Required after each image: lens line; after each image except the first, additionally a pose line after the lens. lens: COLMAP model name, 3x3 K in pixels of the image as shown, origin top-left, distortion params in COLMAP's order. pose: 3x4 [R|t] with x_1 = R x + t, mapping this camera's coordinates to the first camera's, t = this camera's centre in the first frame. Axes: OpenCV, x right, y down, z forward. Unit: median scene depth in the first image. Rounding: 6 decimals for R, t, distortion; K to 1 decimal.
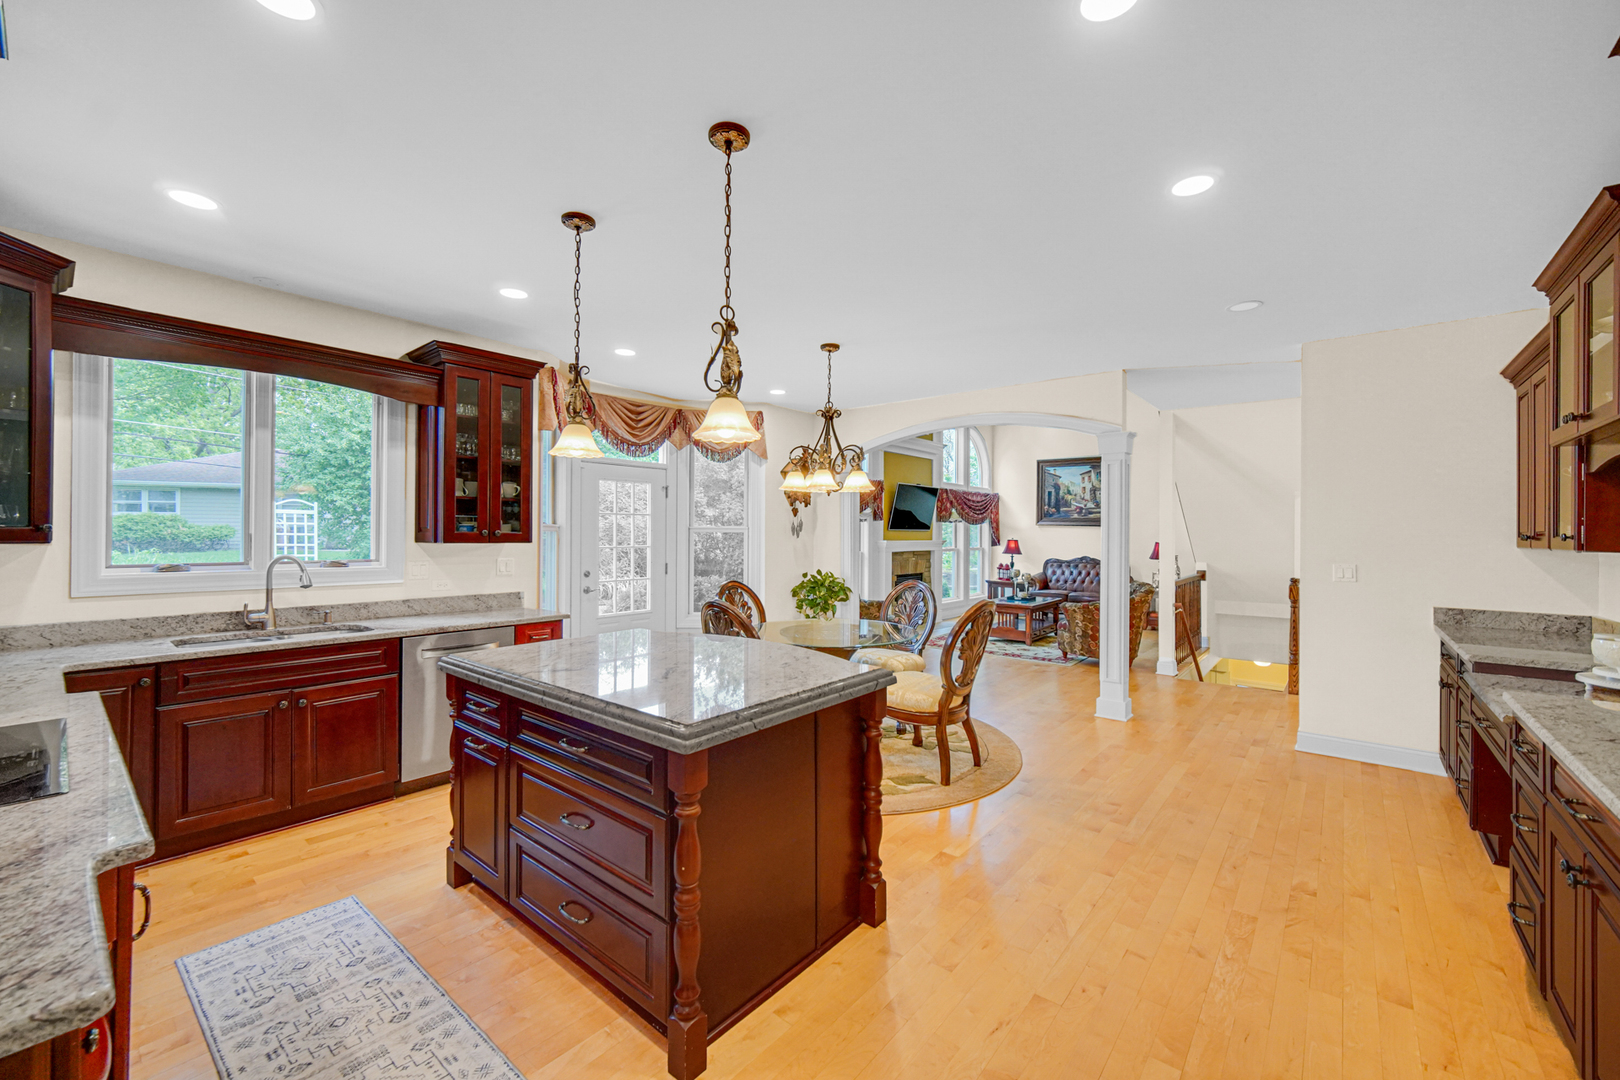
lens RADIAL K [[650.3, 0, 805.2], [0, 650.3, 531.8], [0, 0, 1]] dist [-0.001797, -0.000104]
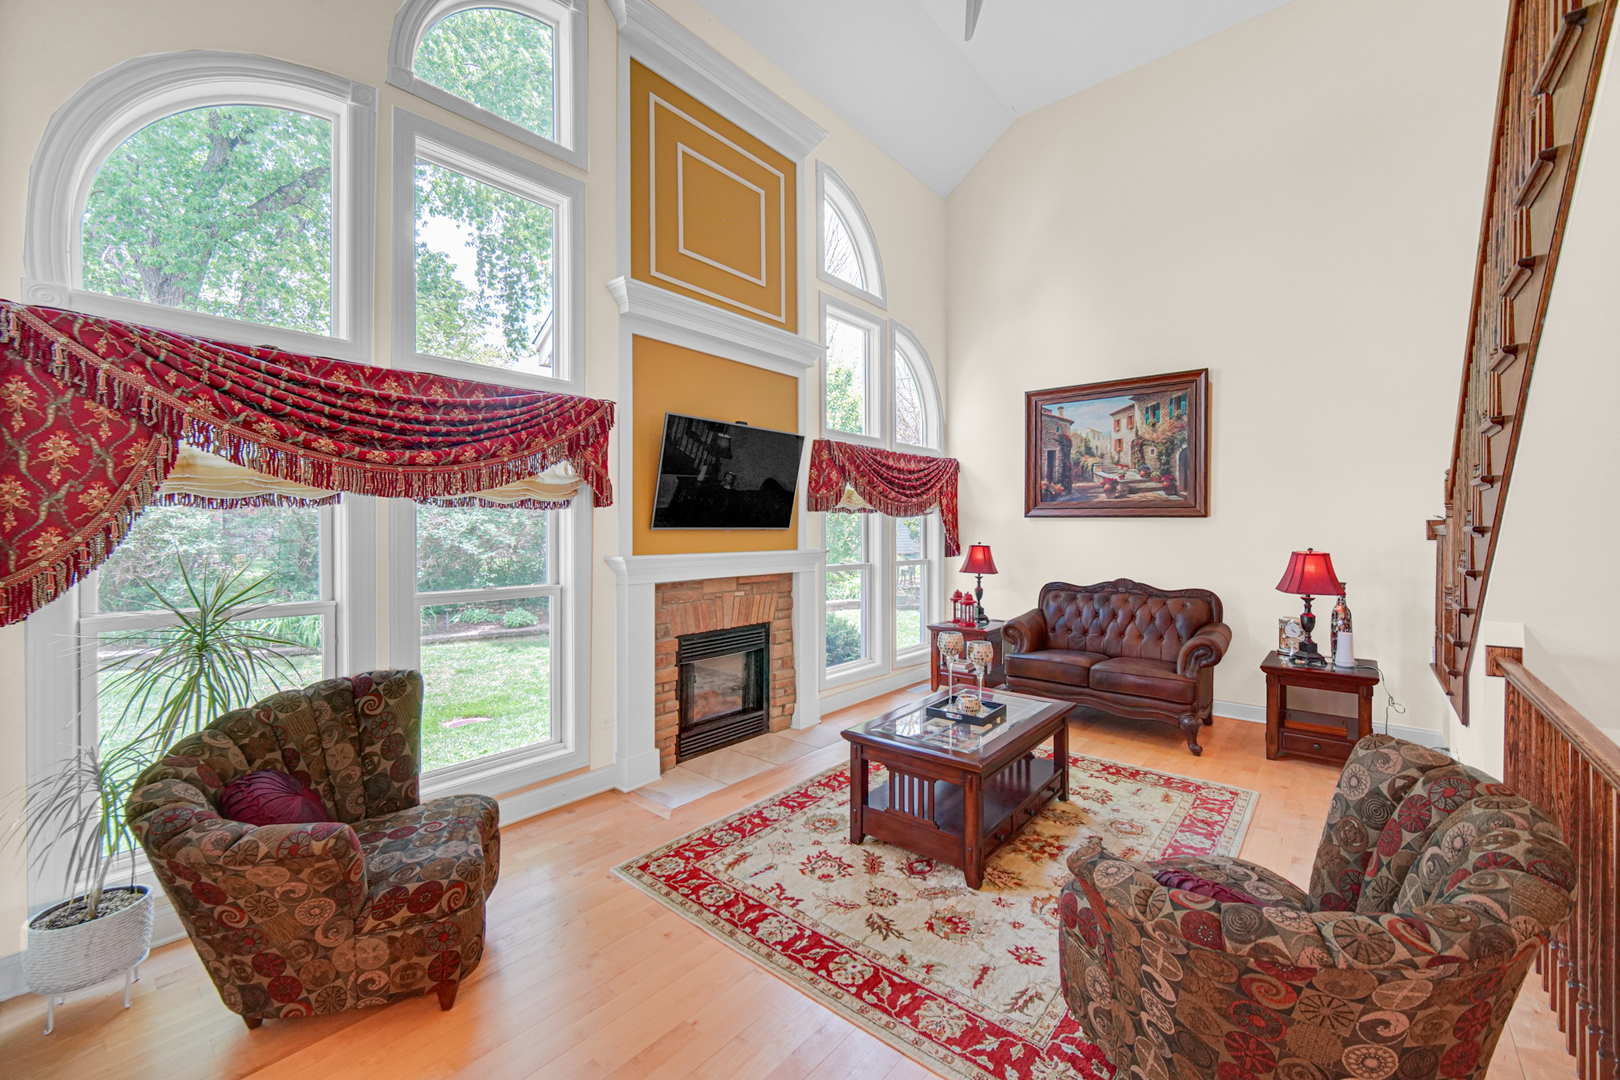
lens RADIAL K [[650.3, 0, 812.3], [0, 650.3, 534.0], [0, 0, 1]] dist [-0.001797, -0.000104]
pose [[0.999970, -0.007693, 0.000855, 0.189802], [0.007685, 0.999930, 0.009023, -0.002537], [-0.000924, -0.009016, 0.999959, 0.494505]]
